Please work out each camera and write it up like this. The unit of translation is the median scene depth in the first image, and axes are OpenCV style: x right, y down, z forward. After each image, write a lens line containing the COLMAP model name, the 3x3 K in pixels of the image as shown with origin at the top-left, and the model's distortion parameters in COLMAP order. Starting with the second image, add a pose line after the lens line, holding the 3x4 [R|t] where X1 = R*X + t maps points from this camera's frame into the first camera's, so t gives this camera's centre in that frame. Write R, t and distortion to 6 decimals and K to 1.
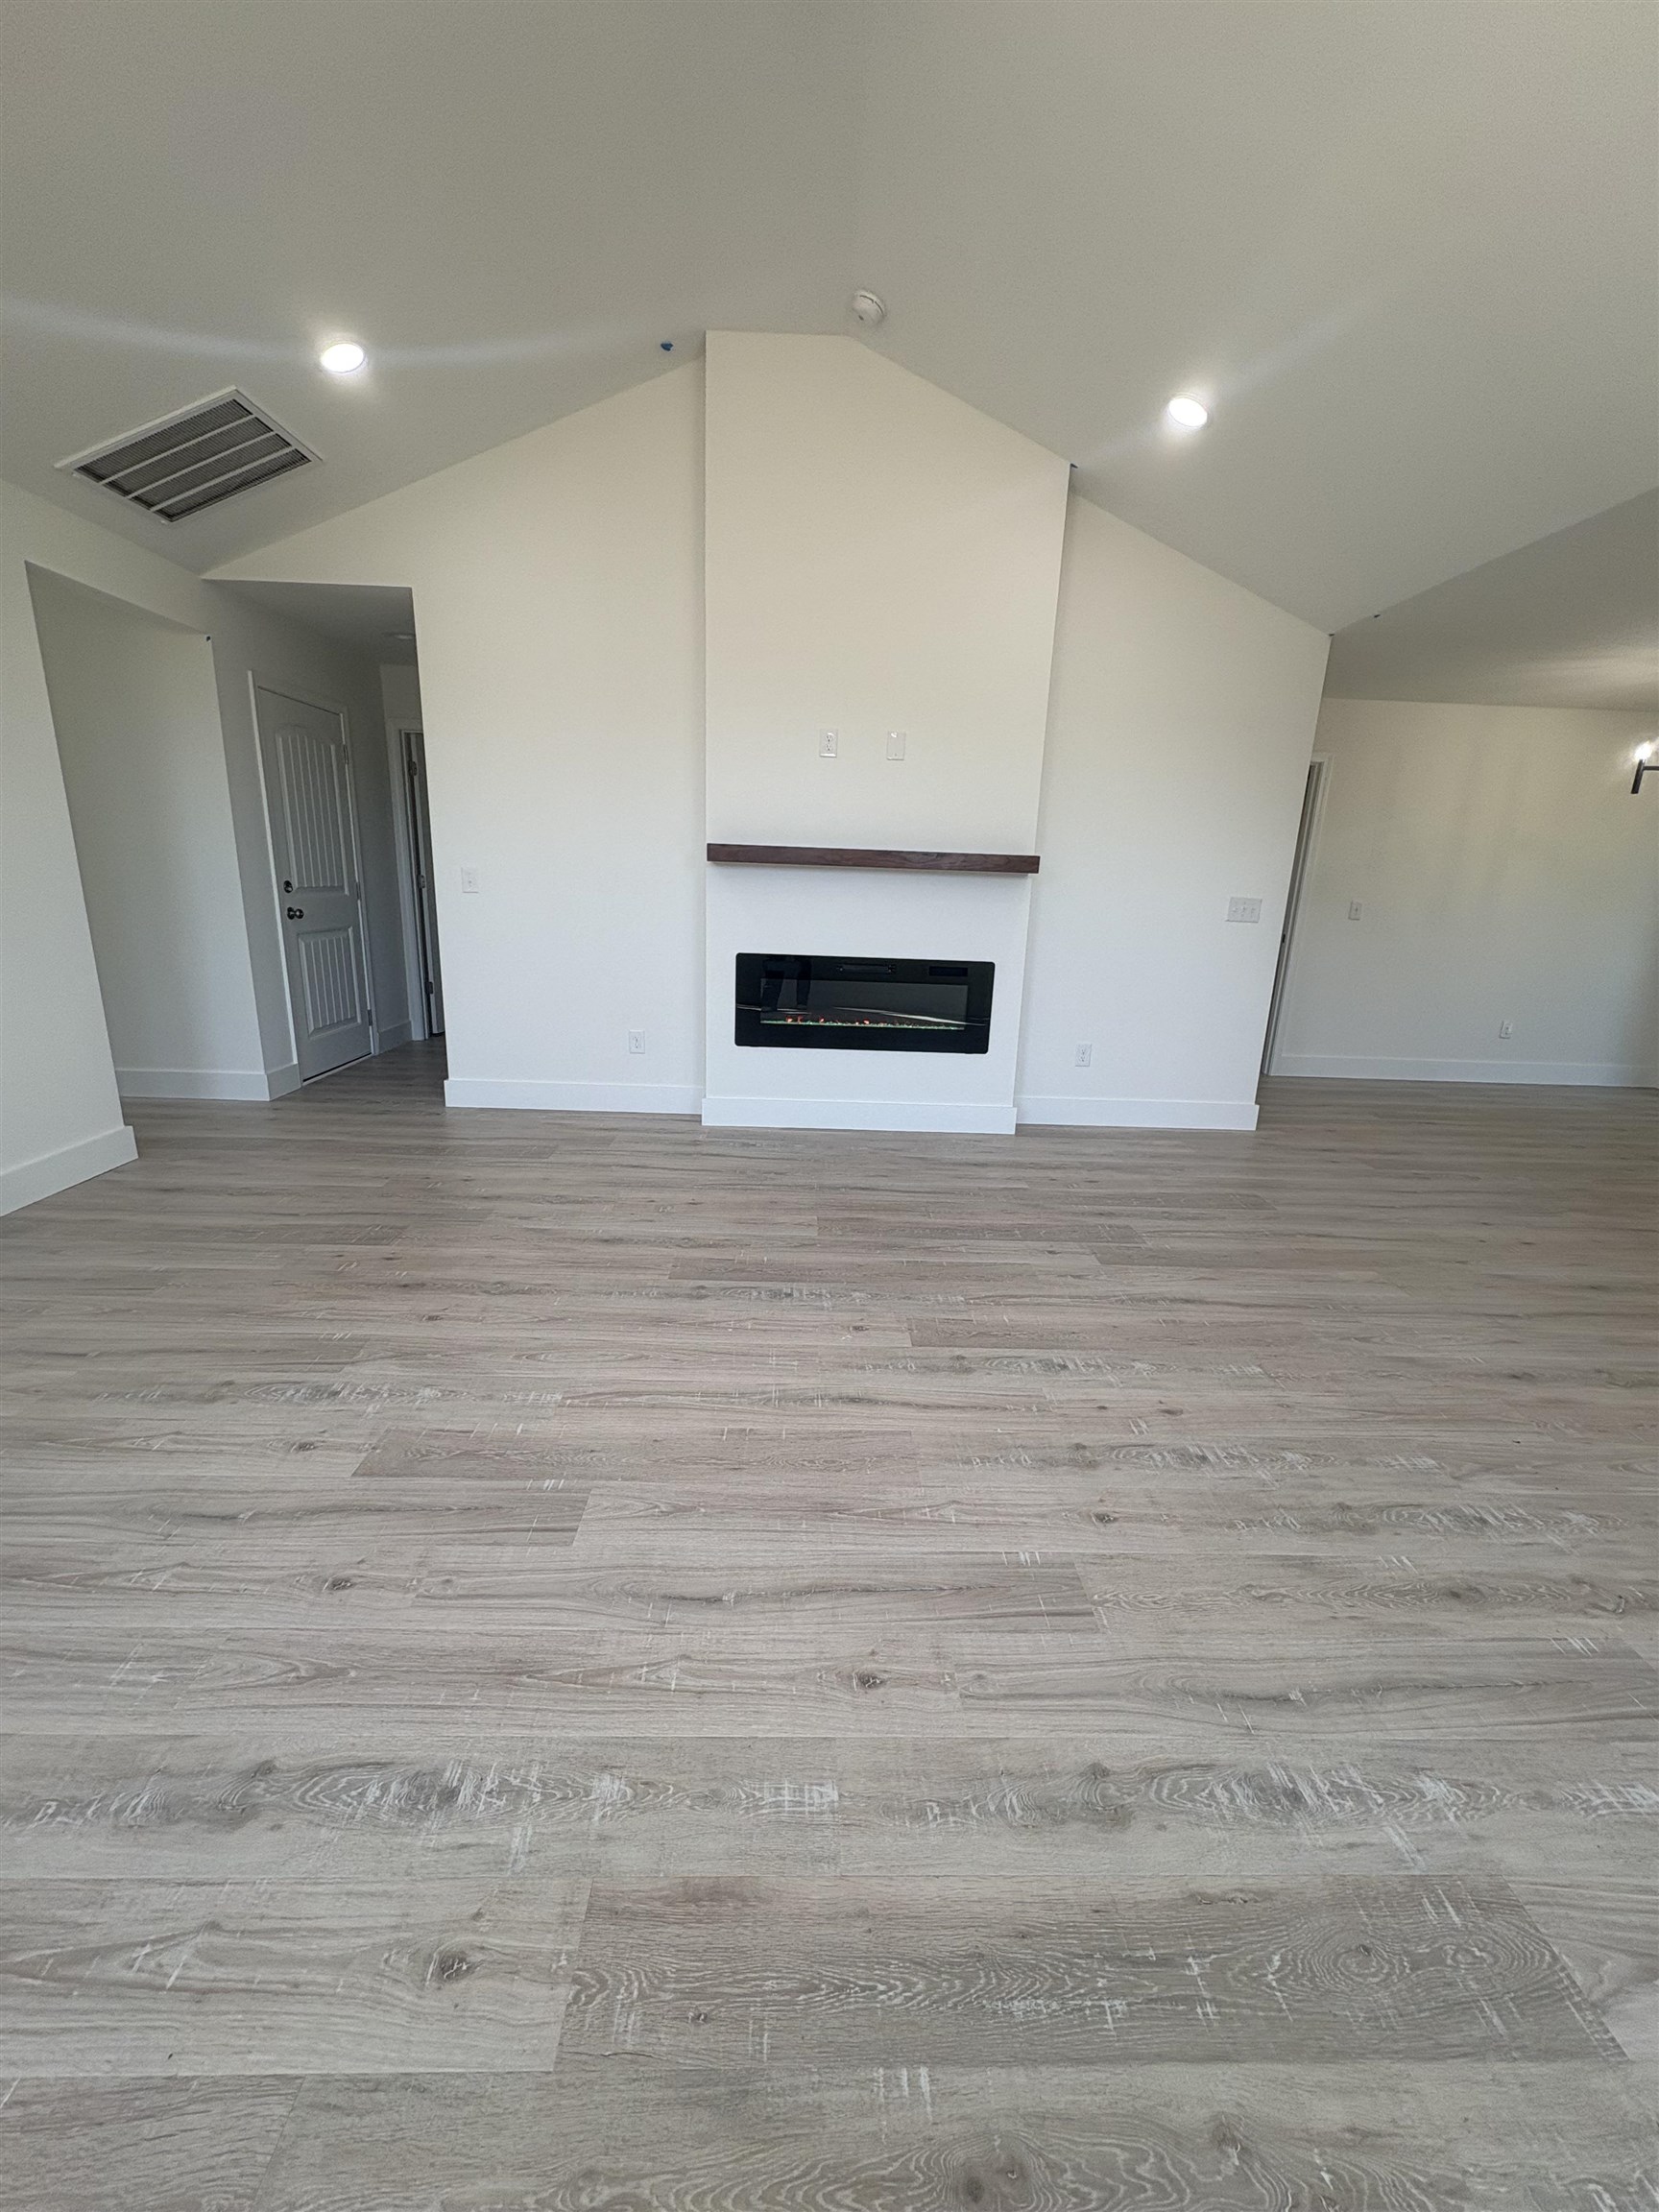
lens RADIAL K [[885.6, 0, 830.6], [0, 885.6, 1099.1], [0, 0, 1]] dist [-0.000405, 0.000486]
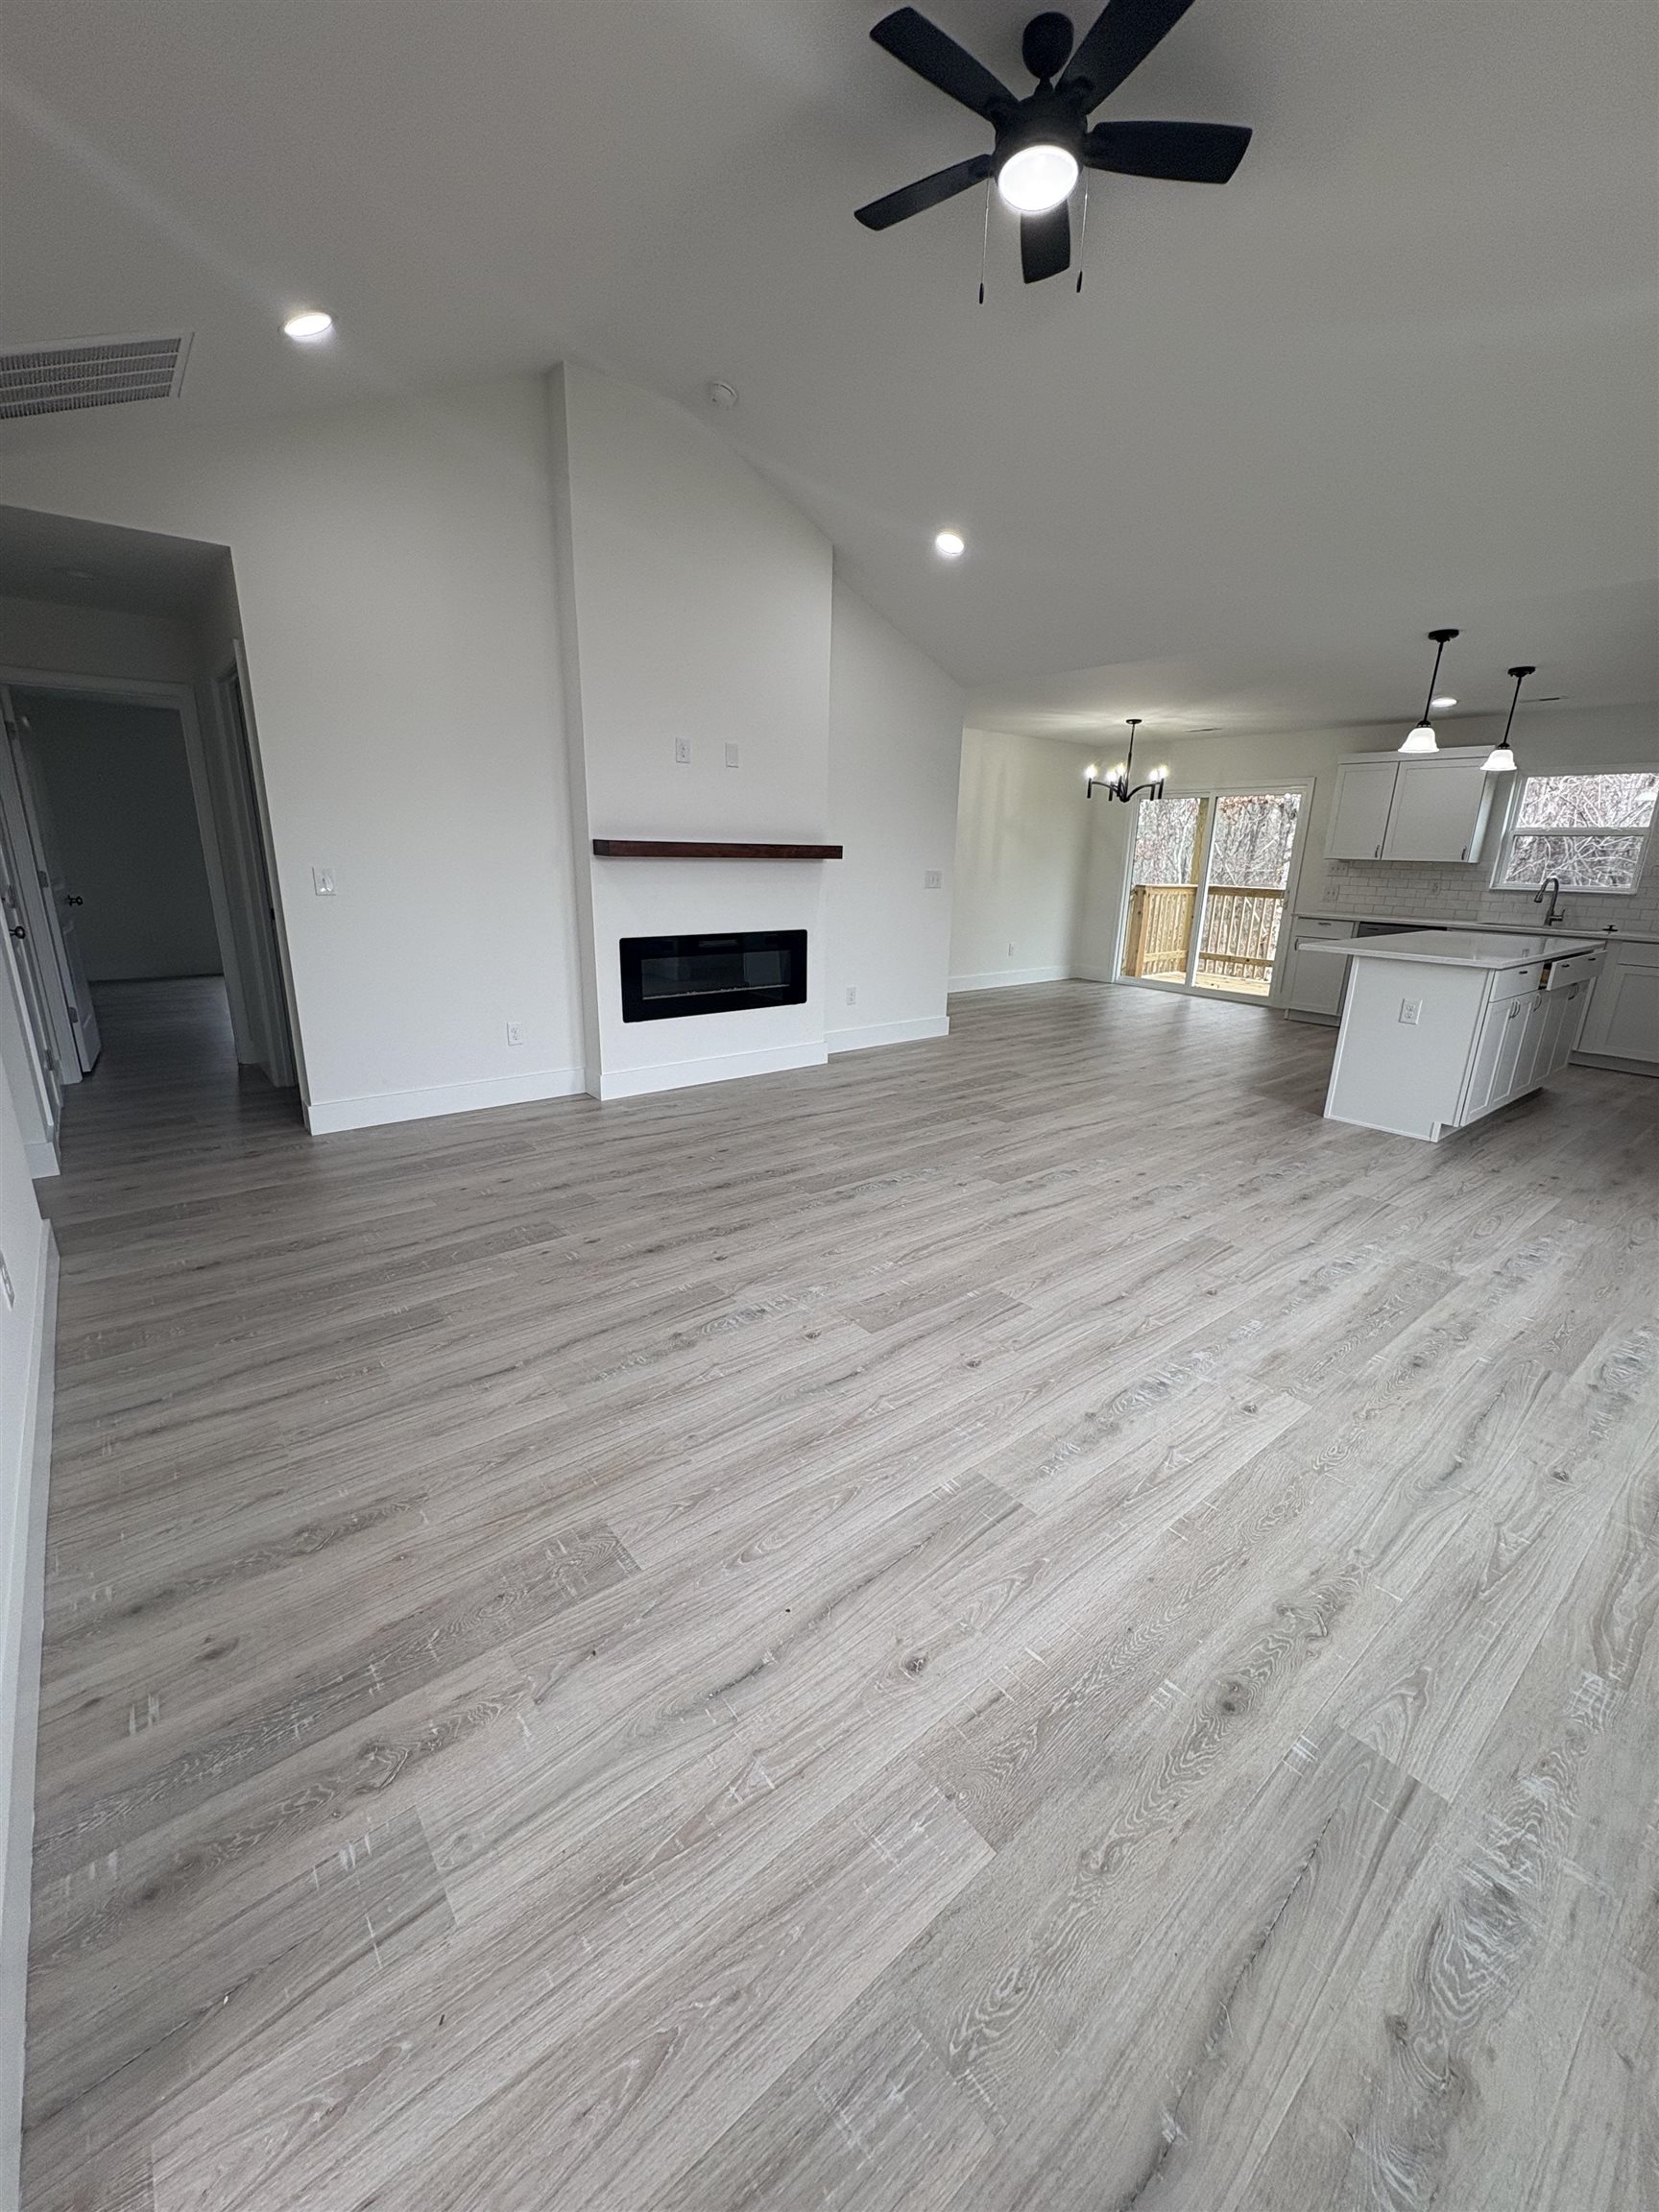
lens RADIAL K [[885.6, 0, 832.7], [0, 885.6, 1098.9], [0, 0, 1]] dist [-0.000405, 0.000486]
pose [[0.792048, -0.184875, 0.581791, -0.922424], [0.158126, 0.982645, 0.096982, -0.055432], [-0.589624, 0.015182, 0.807535, -0.063554]]
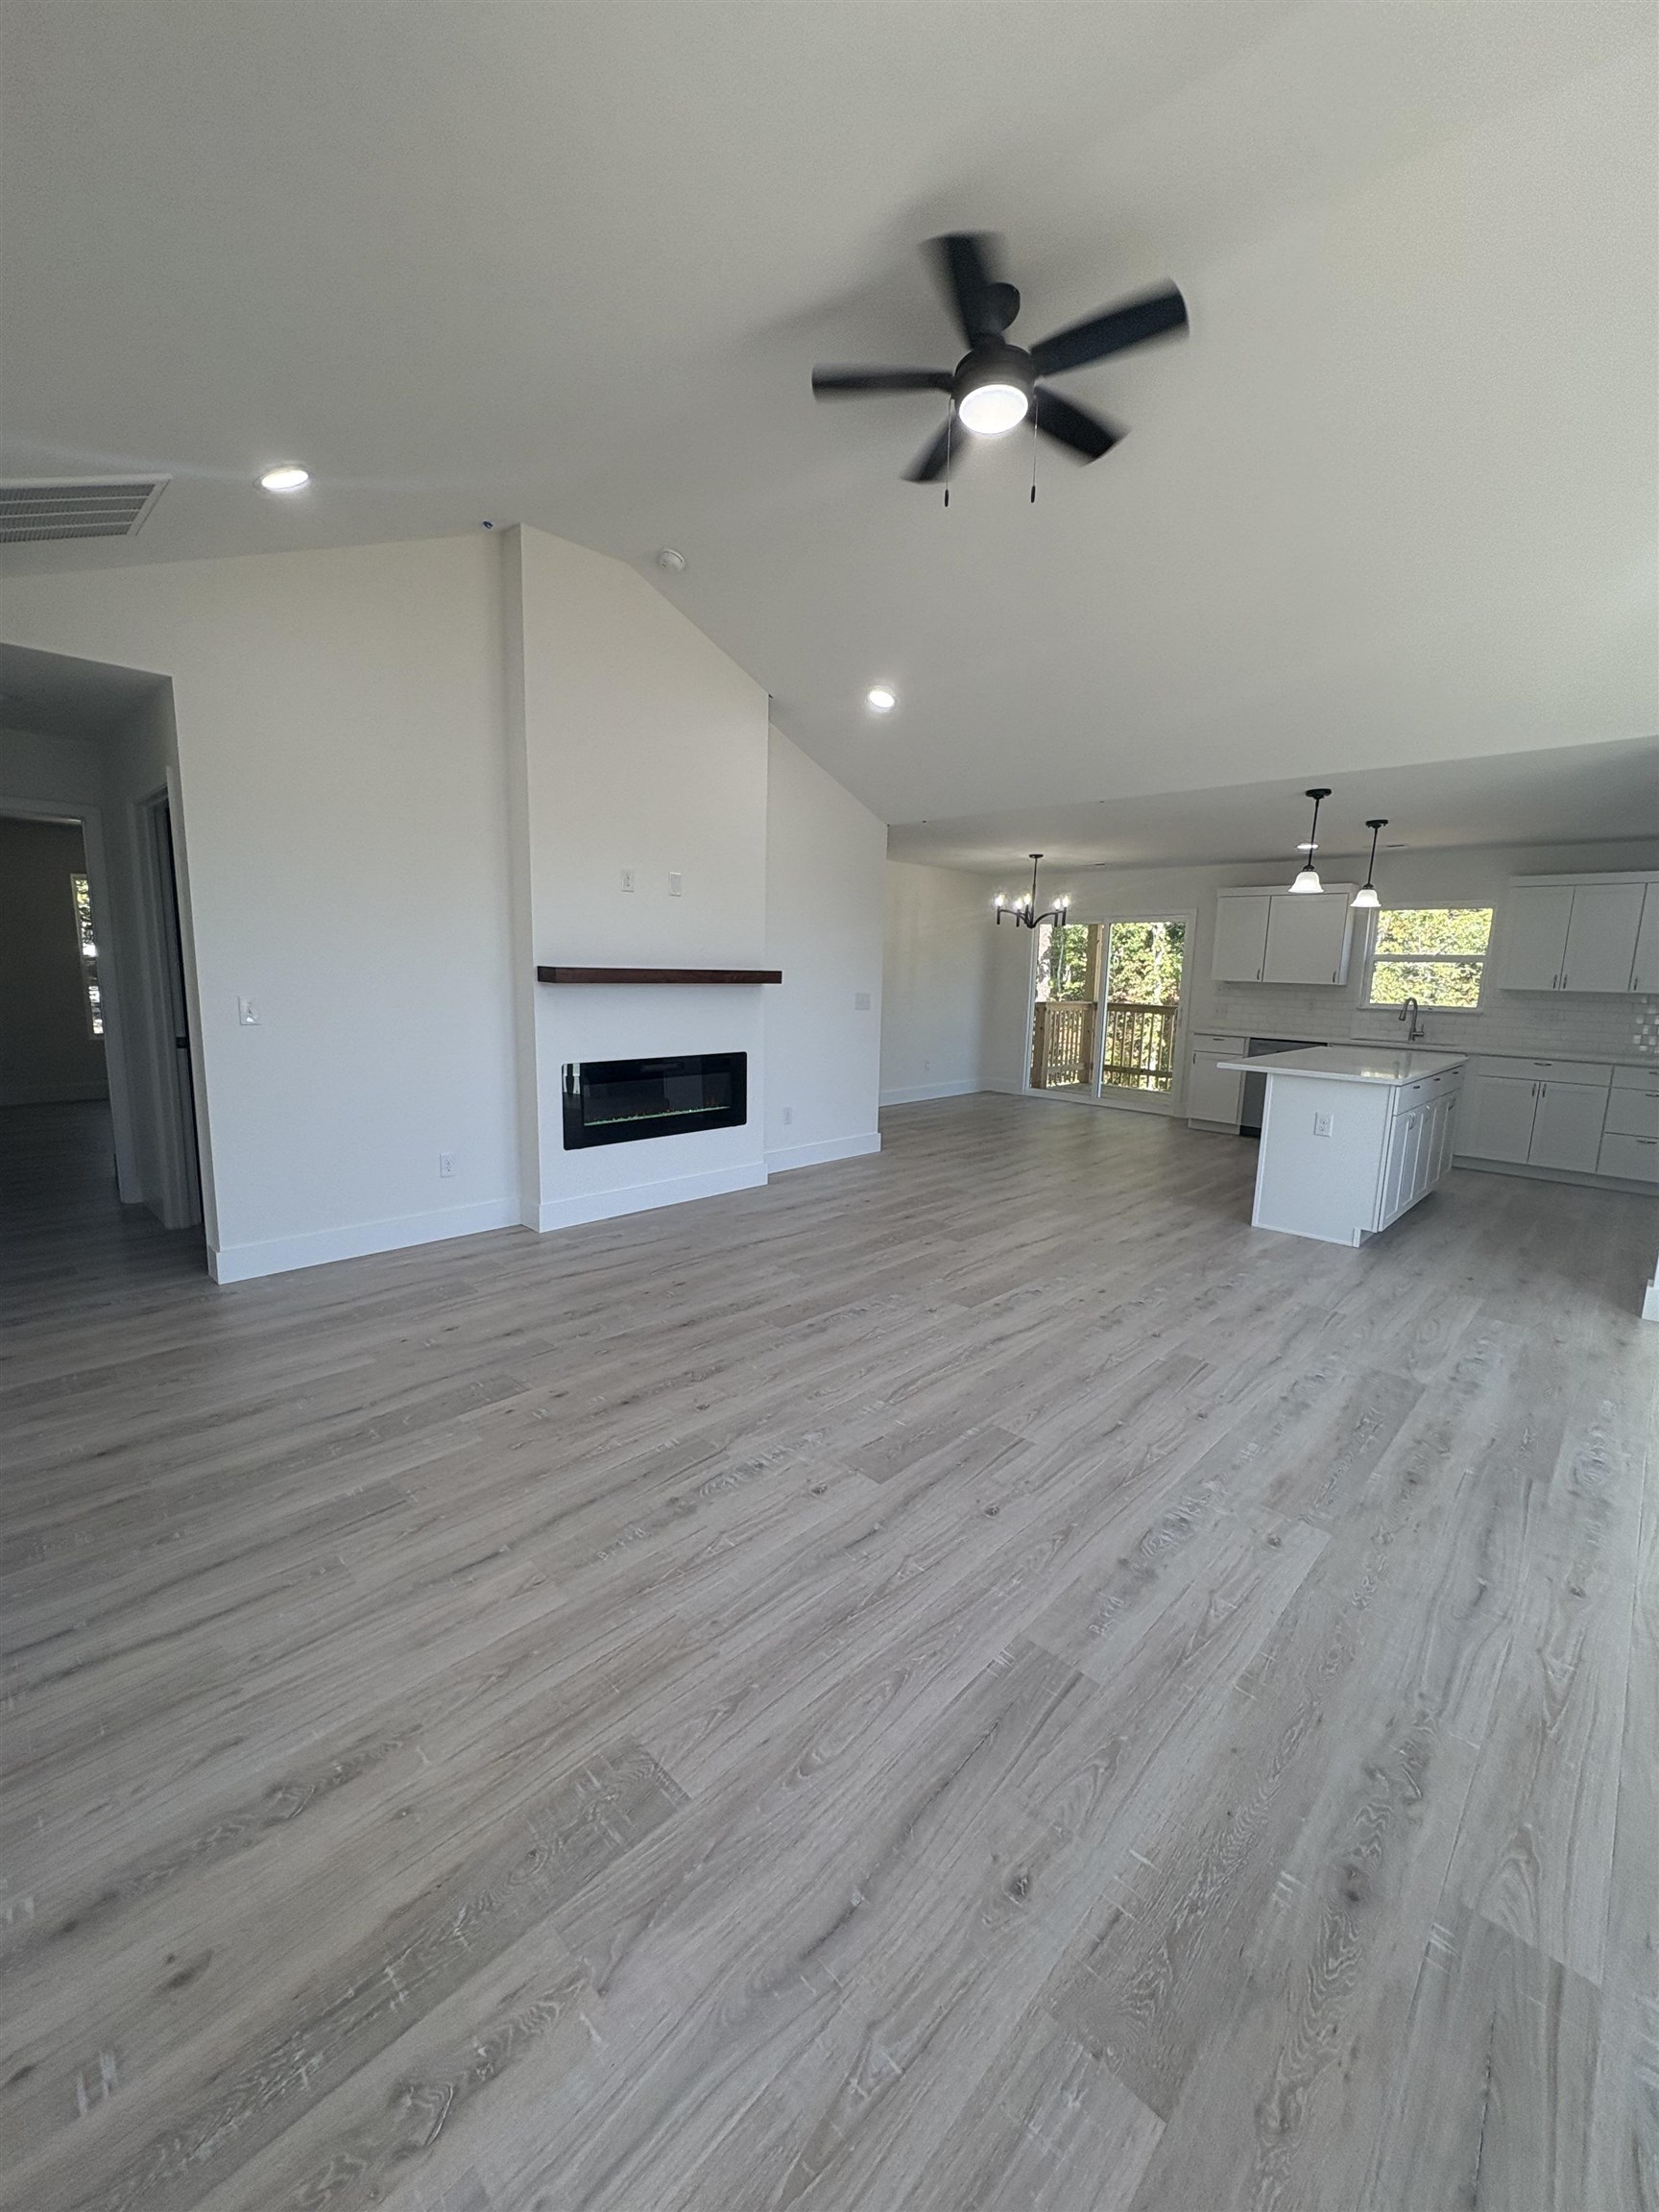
lens RADIAL K [[885.6, 0, 833.6], [0, 885.6, 1089.3], [0, 0, 1]] dist [-0.000405, 0.000486]
pose [[0.711742, -0.116465, 0.692719, -0.995897], [0.174464, 0.984568, -0.013721, -0.101587], [-0.680431, 0.130620, 0.721077, 0.013370]]
